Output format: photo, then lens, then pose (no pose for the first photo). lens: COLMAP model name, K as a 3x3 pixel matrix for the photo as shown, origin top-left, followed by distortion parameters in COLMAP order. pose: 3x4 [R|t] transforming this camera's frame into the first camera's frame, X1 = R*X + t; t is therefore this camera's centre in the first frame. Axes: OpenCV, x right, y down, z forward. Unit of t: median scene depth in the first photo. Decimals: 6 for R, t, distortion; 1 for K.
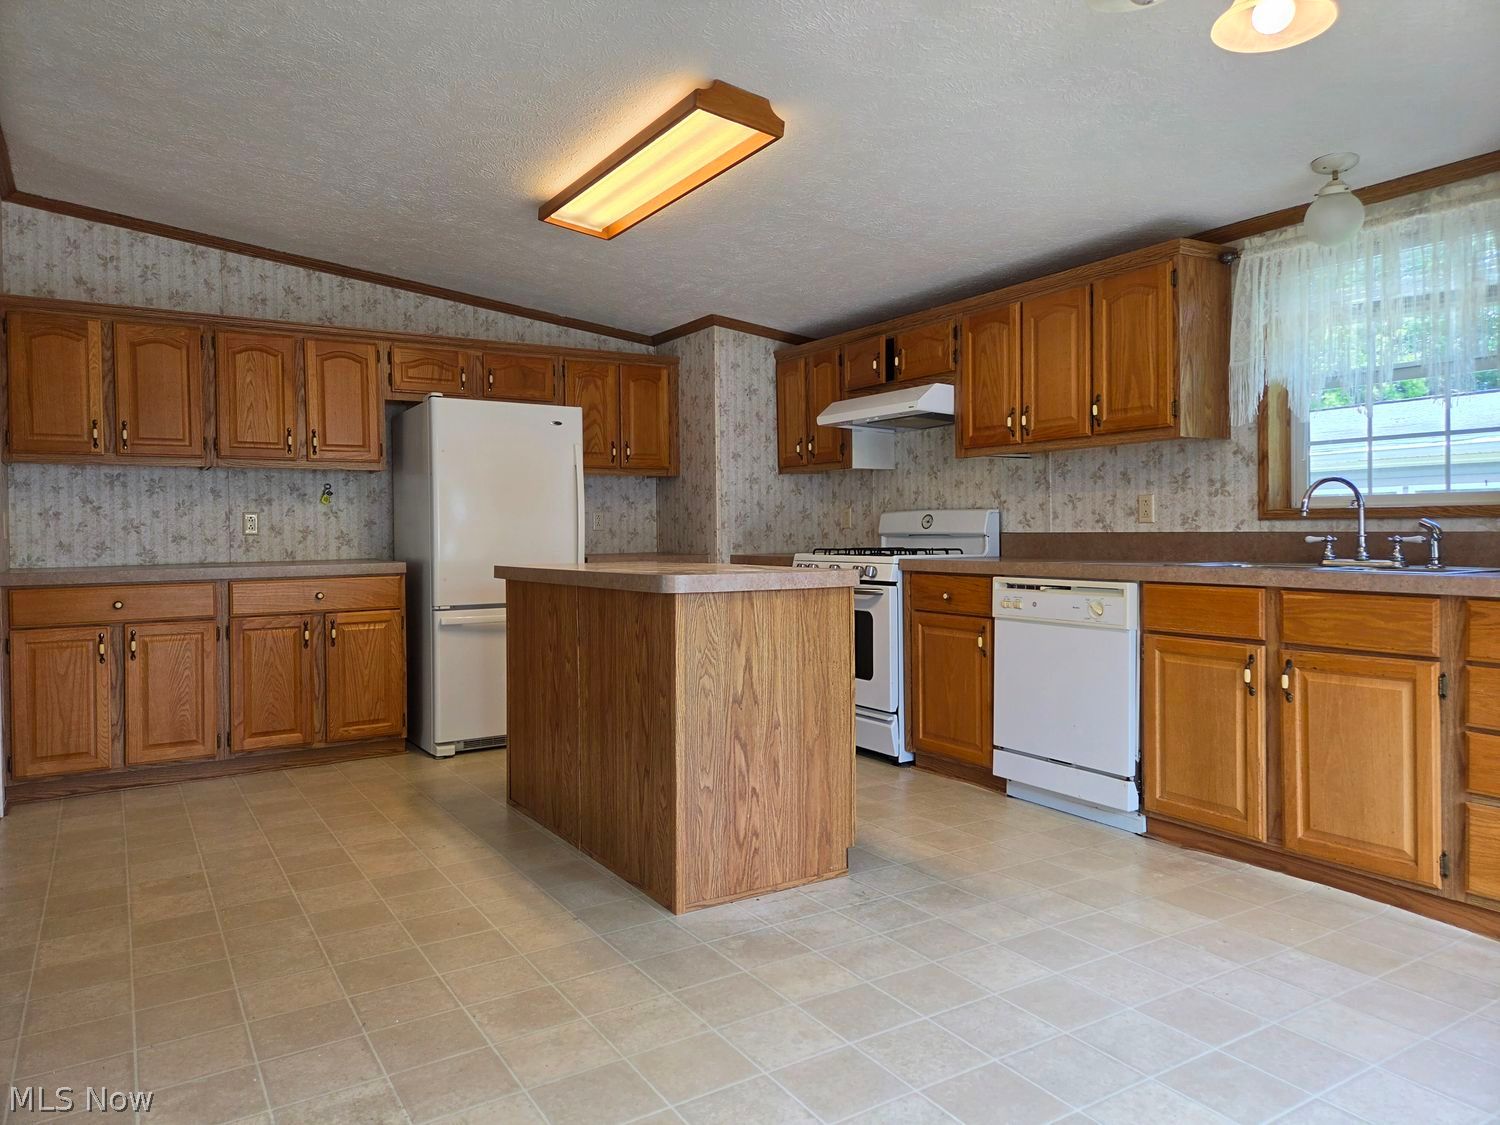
lens RADIAL K [[994.0, 0, 731.8], [0, 994.0, 542.8], [0, 0, 1]] dist [0.077022, -0.071598]
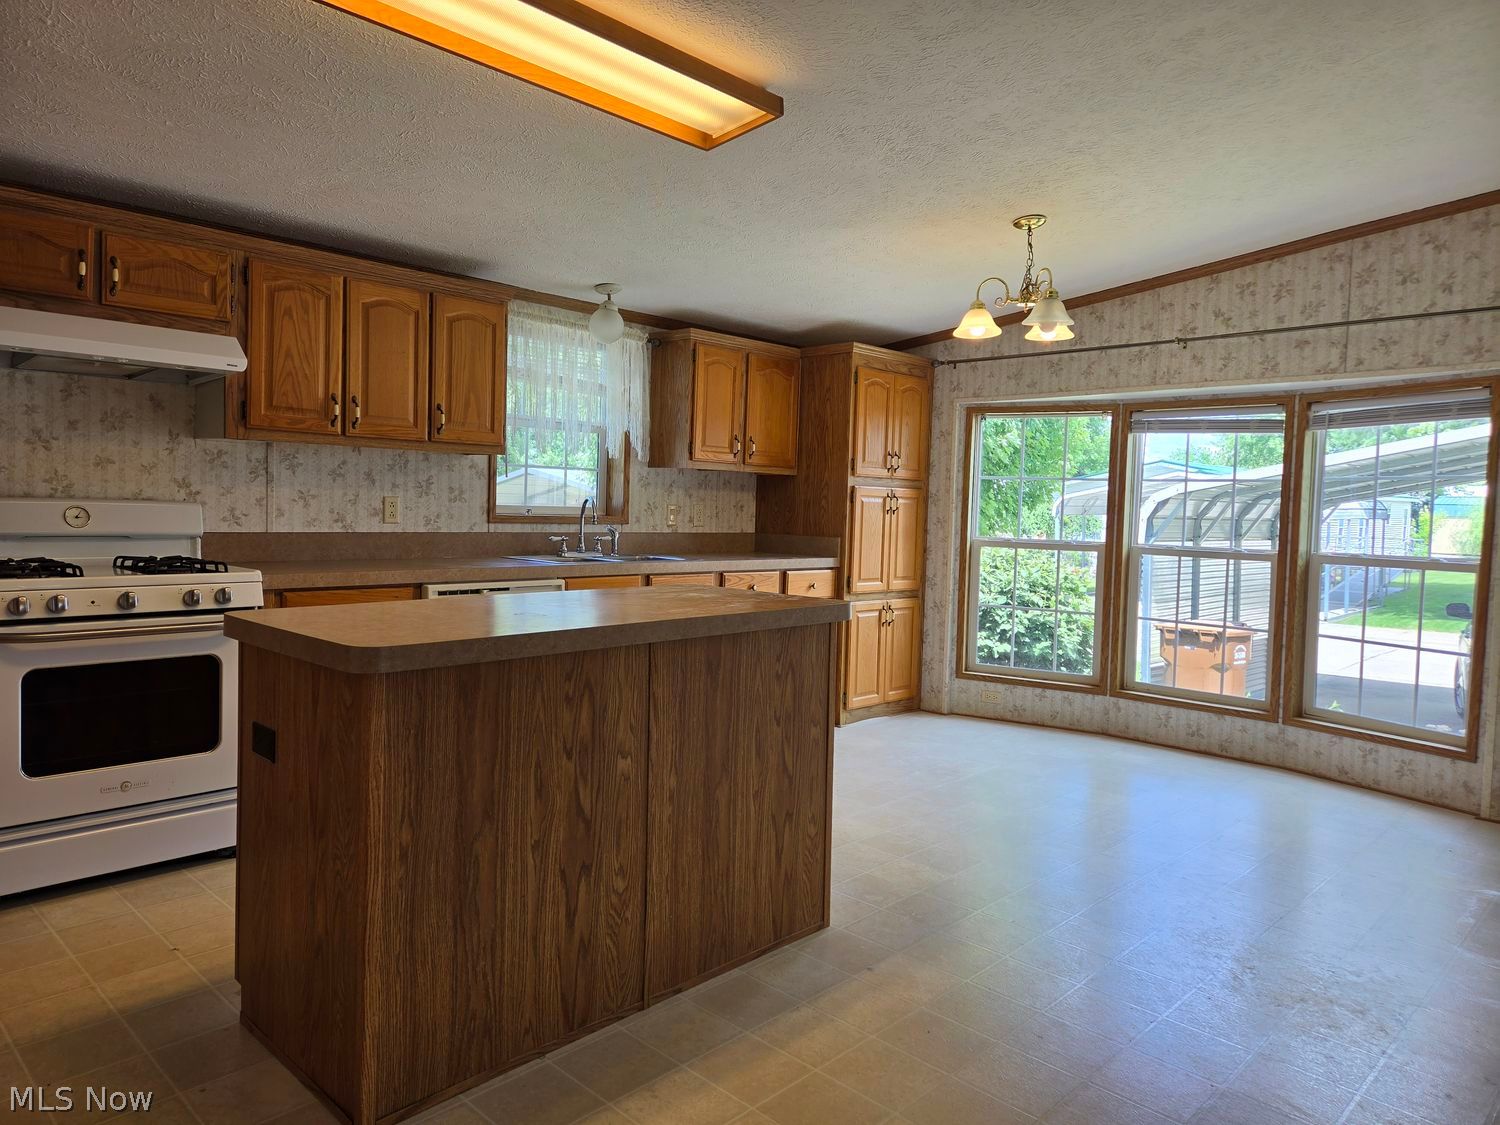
lens RADIAL K [[1004.8, 0, 732.6], [0, 1004.8, 539.9], [0, 0, 1]] dist [0.069462, -0.065254]
pose [[-0.242209, -0.035866, 0.969561, -0.696750], [-0.016104, 0.999327, 0.032944, -0.043016], [-0.970091, -0.007635, -0.242623, 0.907496]]
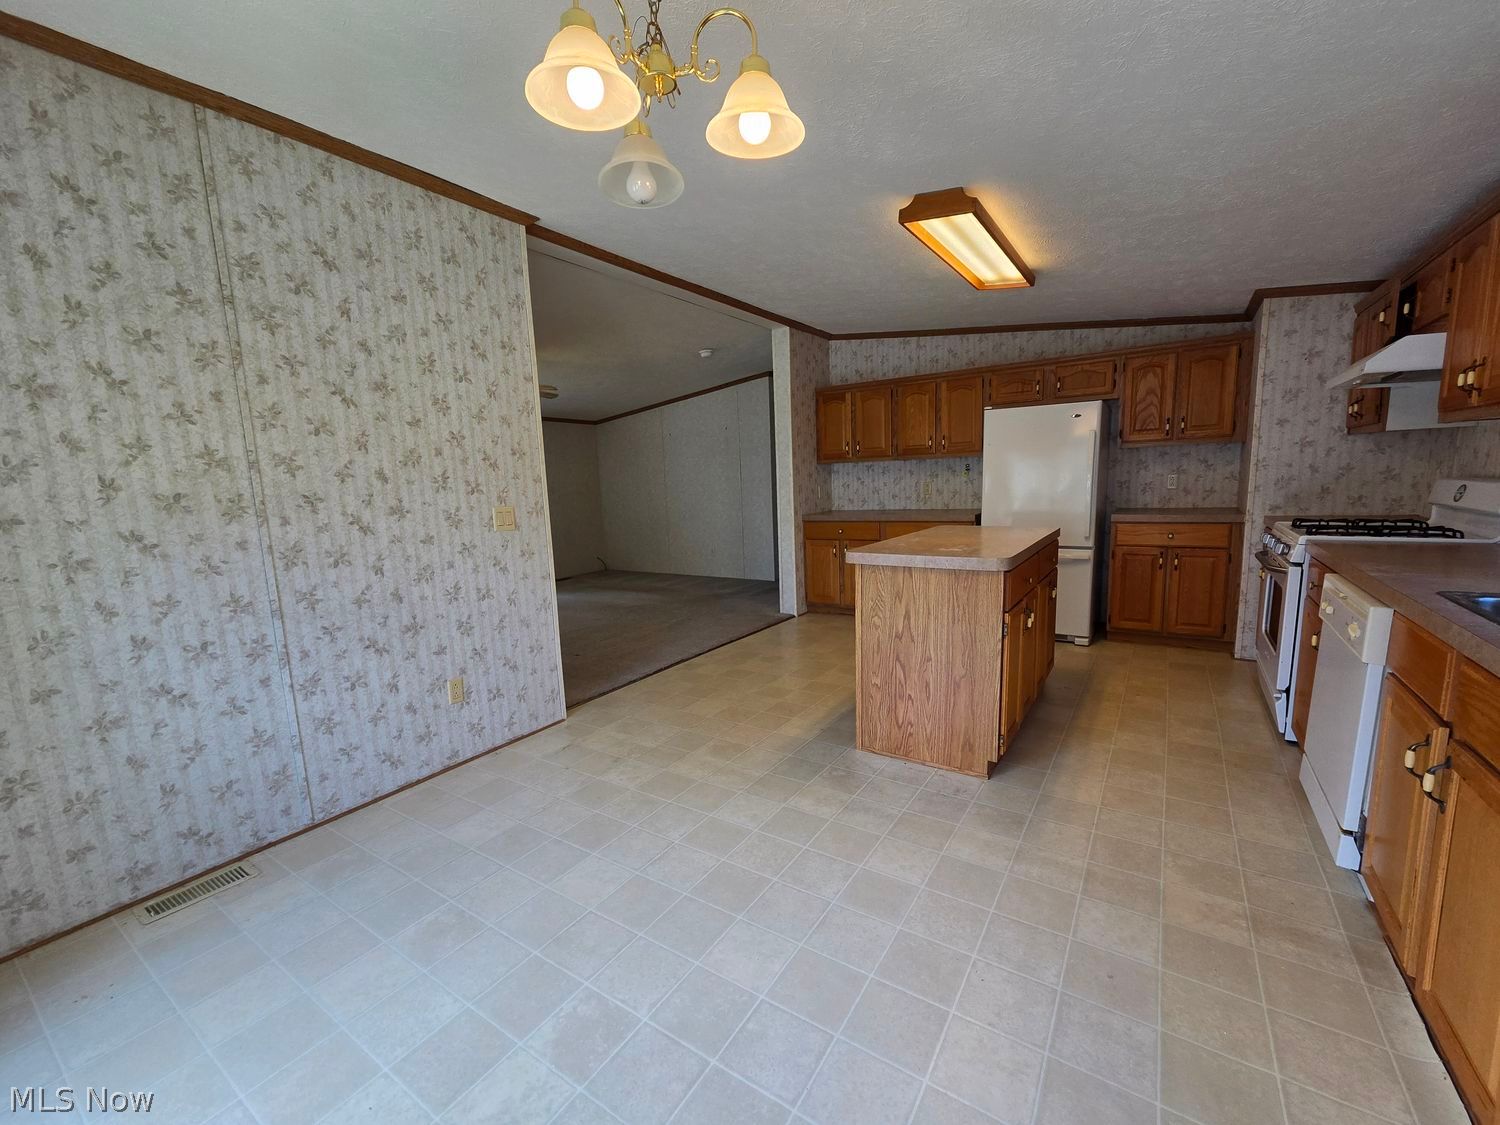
lens RADIAL K [[615.7, 0, 755.0], [0, 615.7, 573.5], [0, 0, 1]] dist [-0.001035, -0.000077]
pose [[0.424932, 0.132529, -0.895471, 0.515141], [0.024044, 0.987223, 0.157518, -0.062378], [0.904906, -0.088465, 0.416316, 0.291572]]
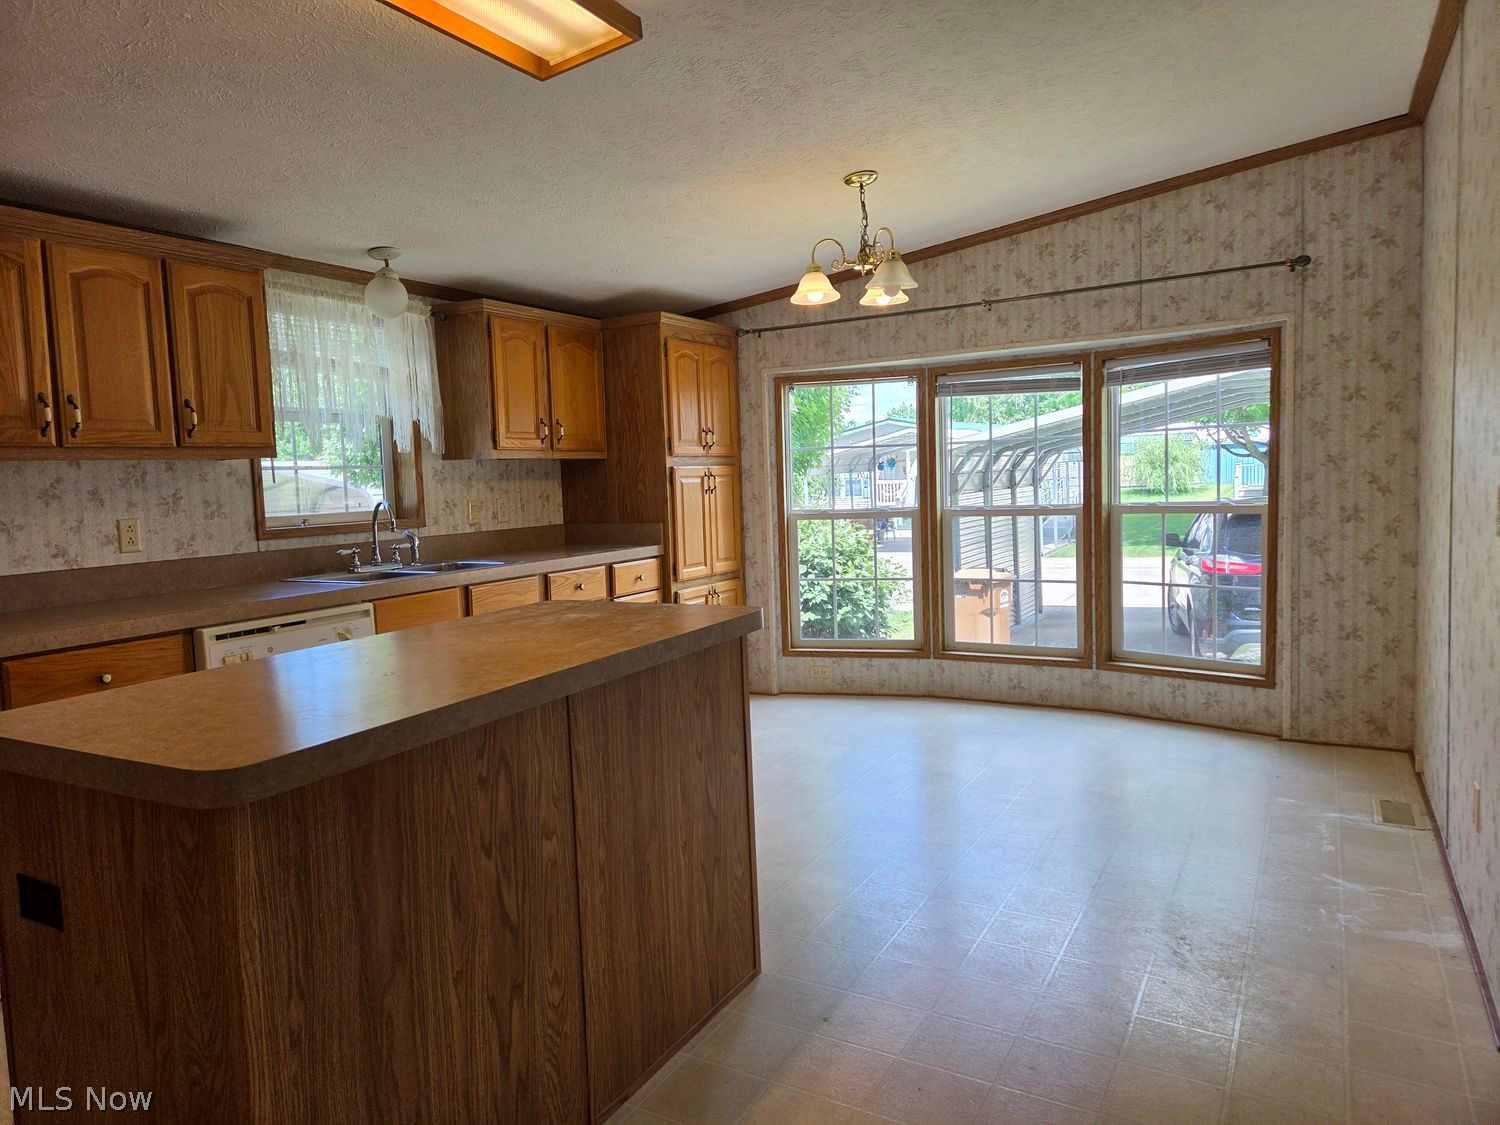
lens RADIAL K [[1002.3, 0, 733.9], [0, 1002.3, 547.1], [0, 0, 1]] dist [0.075578, -0.075137]
pose [[-0.480417, -0.039765, 0.876138, -0.568737], [0.050002, 0.996105, 0.072627, -0.060585], [-0.875613, 0.078700, -0.476558, 0.961630]]
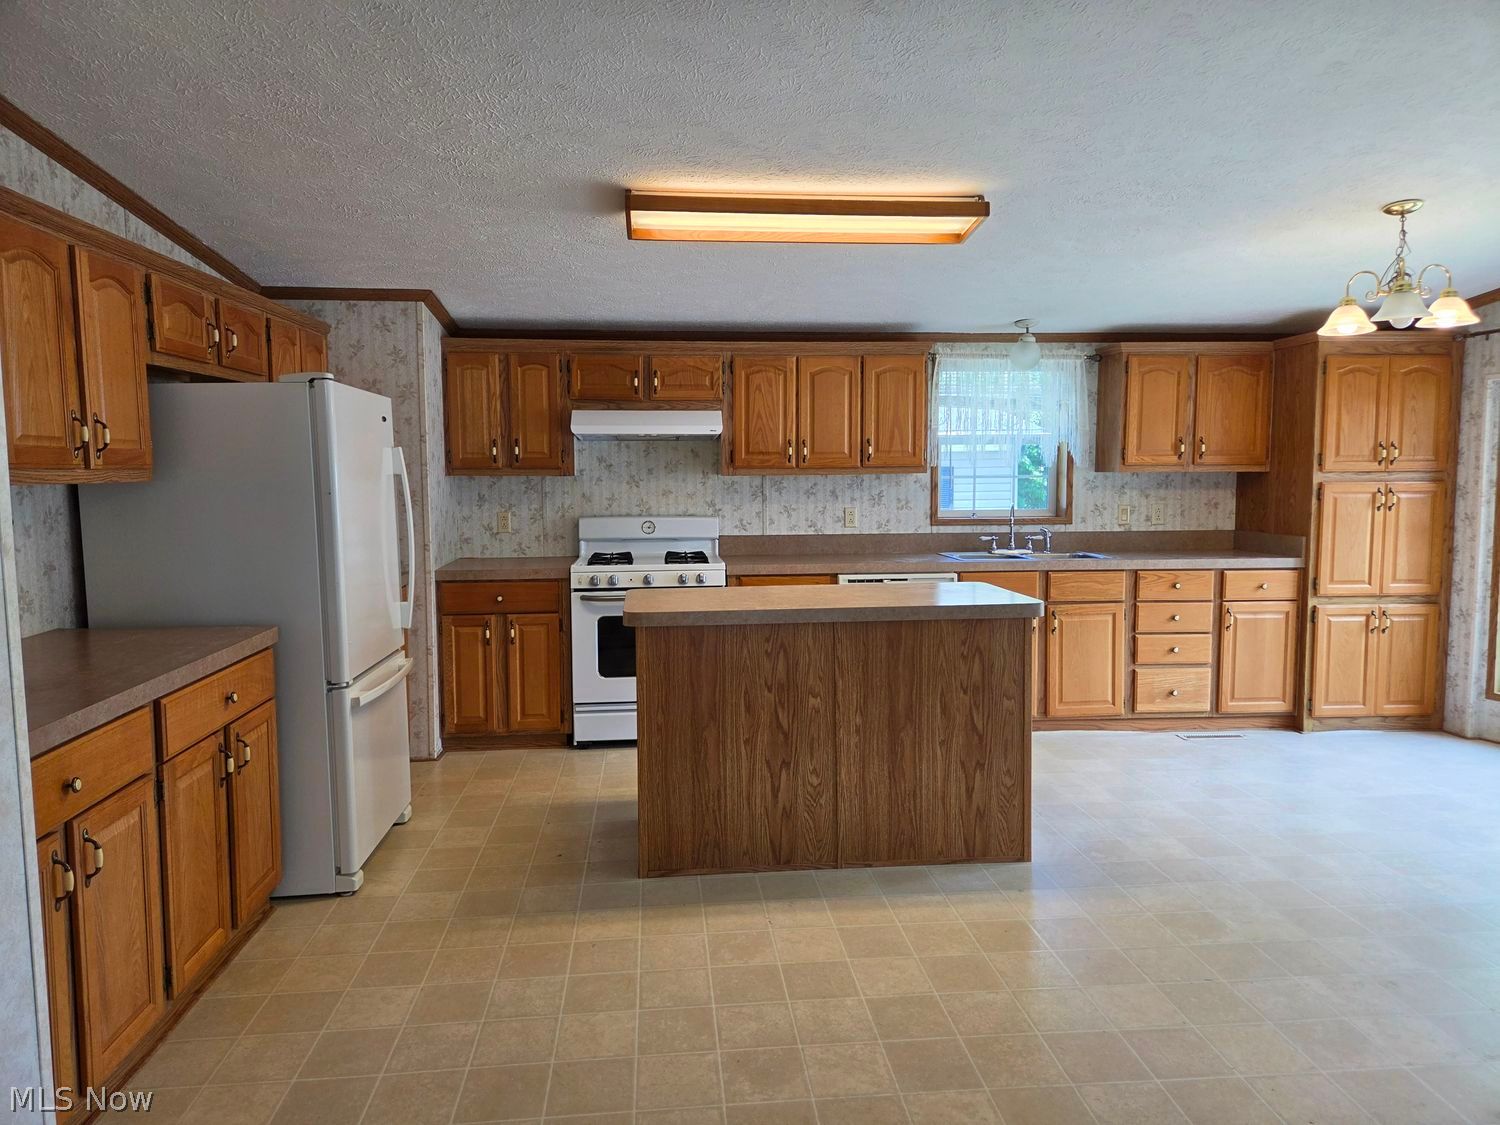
lens RADIAL K [[1002.3, 0, 733.9], [0, 1002.3, 547.1], [0, 0, 1]] dist [0.075578, -0.075137]
pose [[0.453394, -0.061557, 0.889182, -0.917229], [0.013953, 0.997980, 0.061975, -0.081824], [-0.891201, -0.015692, 0.453337, 0.504124]]
